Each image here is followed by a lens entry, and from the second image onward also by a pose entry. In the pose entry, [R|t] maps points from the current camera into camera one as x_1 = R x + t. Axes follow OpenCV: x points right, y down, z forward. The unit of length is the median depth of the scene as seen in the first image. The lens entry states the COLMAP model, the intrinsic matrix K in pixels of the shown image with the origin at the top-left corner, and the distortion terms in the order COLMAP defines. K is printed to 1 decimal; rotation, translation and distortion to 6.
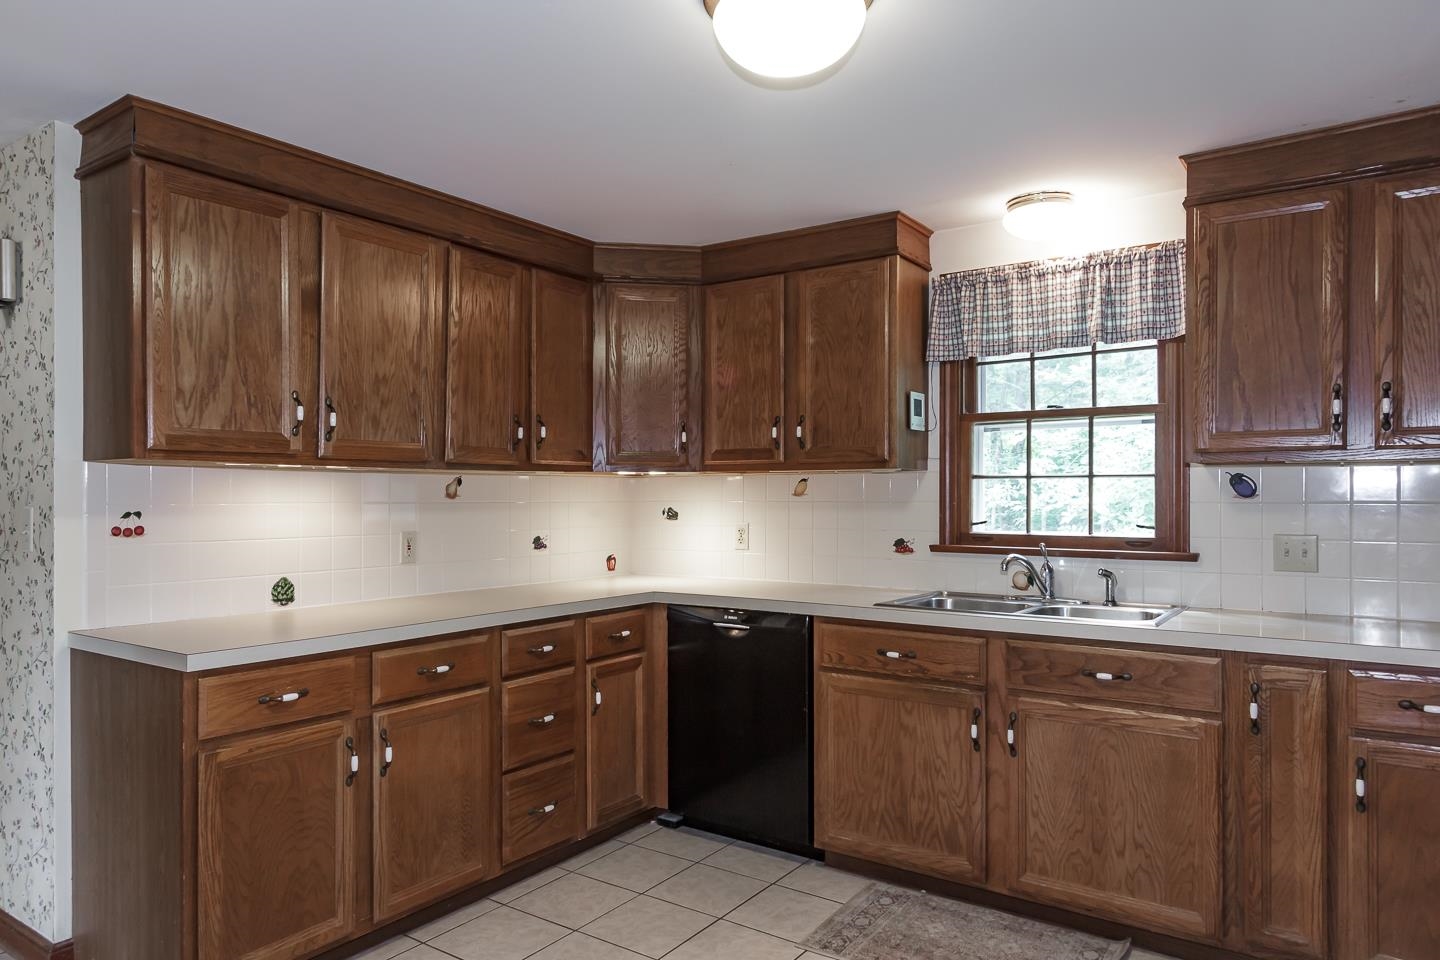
lens RADIAL K [[945.9, 0, 719.2], [0, 945.9, 500.8], [0, 0, 1]] dist [0.015215, 0.000733]
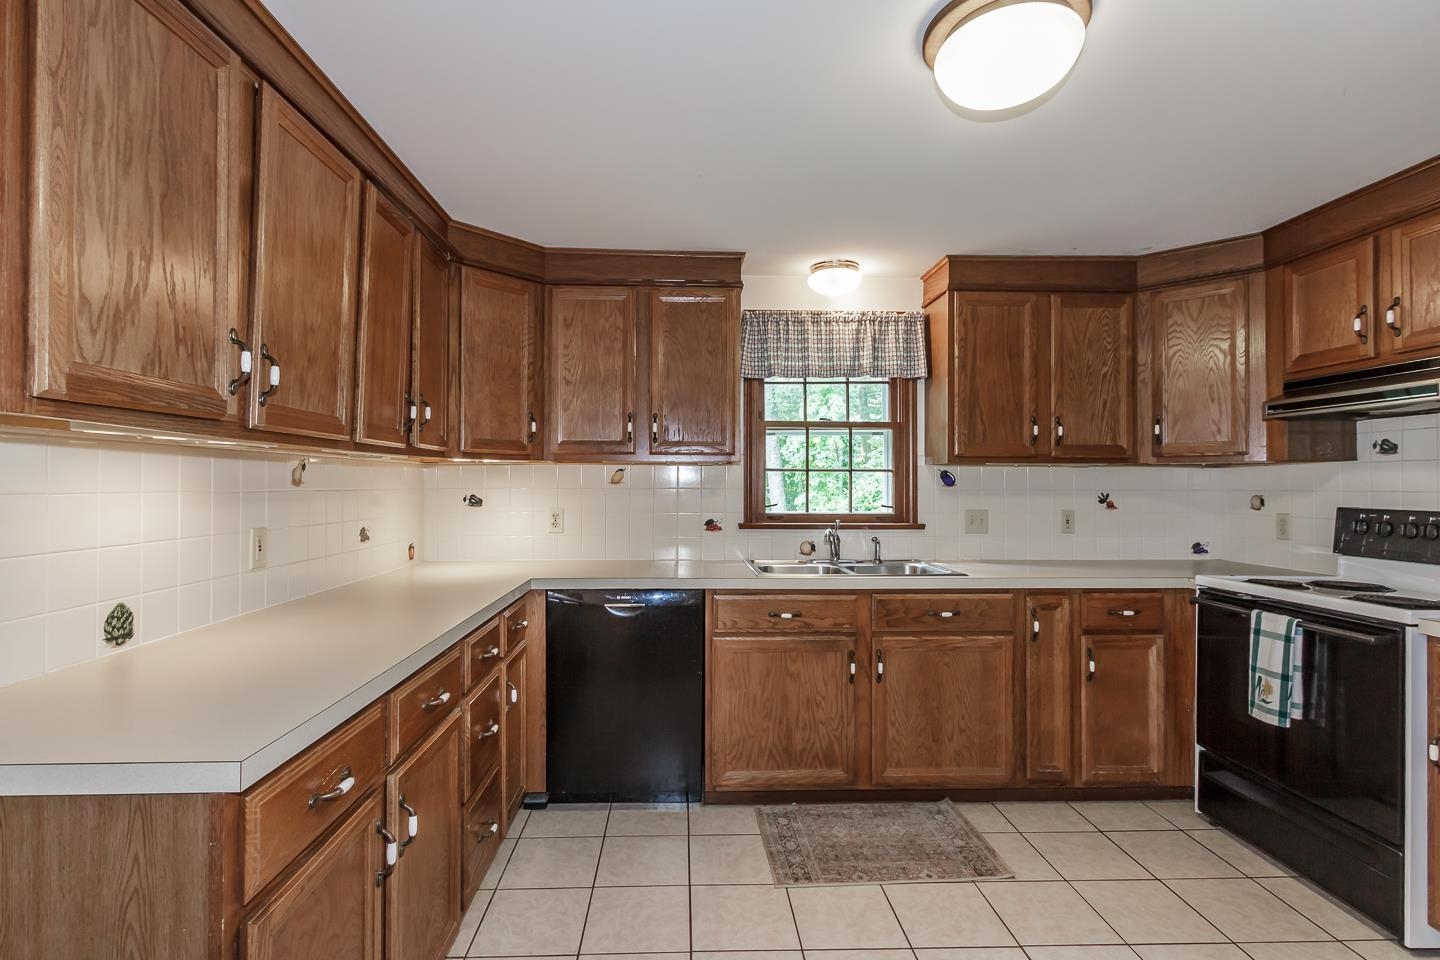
lens RADIAL K [[681.9, 0, 720.0], [0, 681.9, 480.0], [0, 0, 1]] dist [0.002993, -0.000439]
pose [[0.794826, 0.006849, 0.606799, -0.405151], [-0.001285, 0.999953, -0.009604, -0.002513], [-0.606836, 0.006854, 0.794797, 0.347894]]
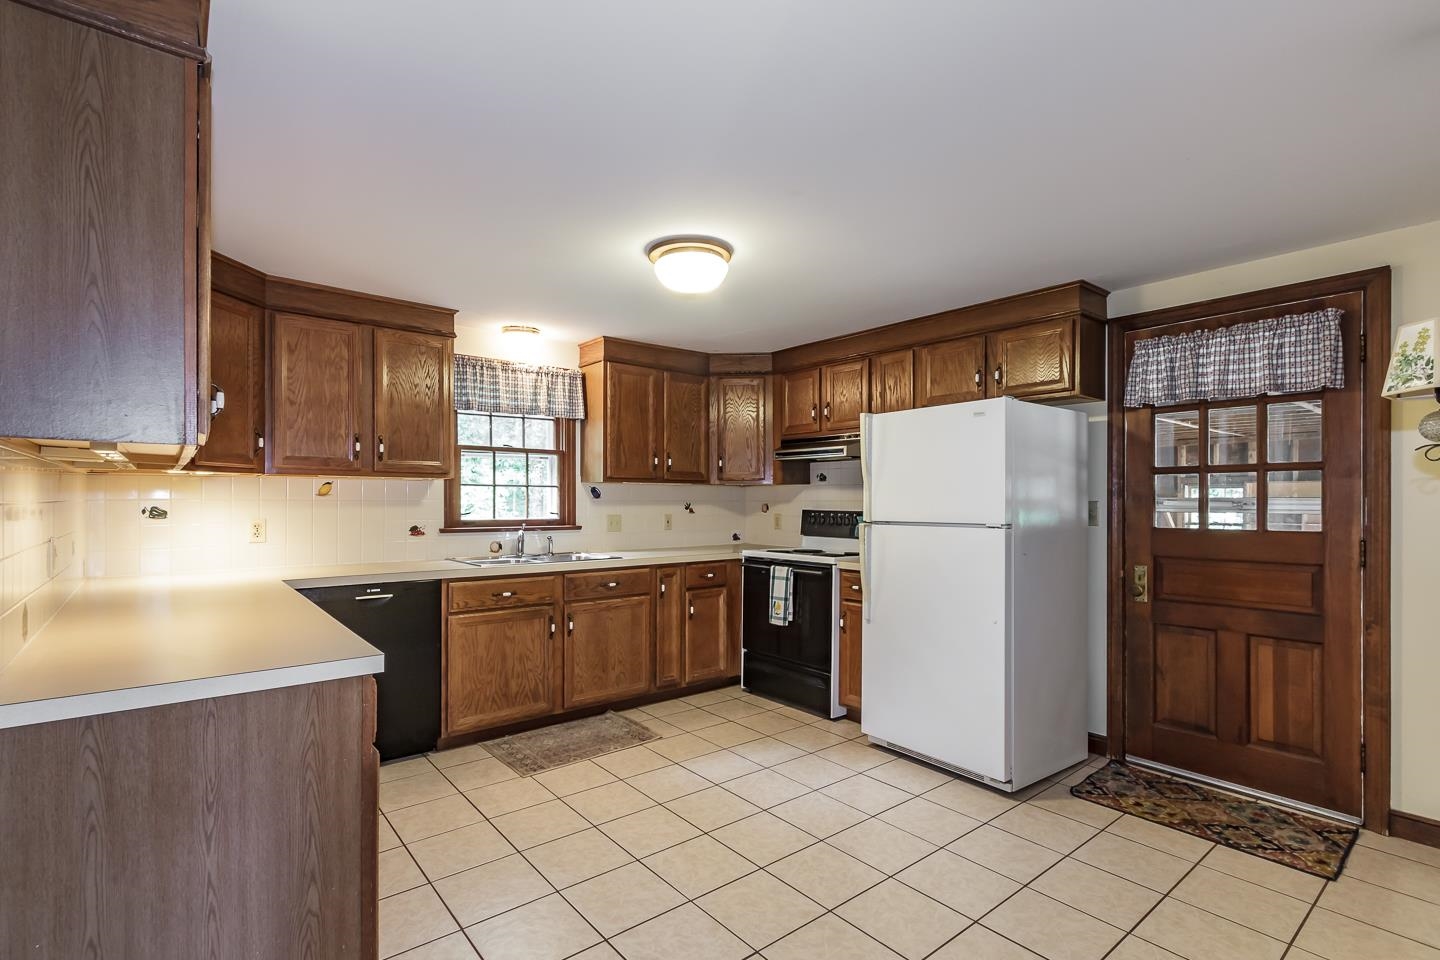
lens RADIAL K [[656.9, 0, 720.5], [0, 656.9, 501.8], [0, 0, 1]] dist [0.000618, -0.000037]
pose [[0.269568, -0.002483, 0.962978, -0.785847], [-0.000309, 0.999996, 0.002664, 0.000452], [-0.962981, -0.001015, 0.269567, 0.333321]]
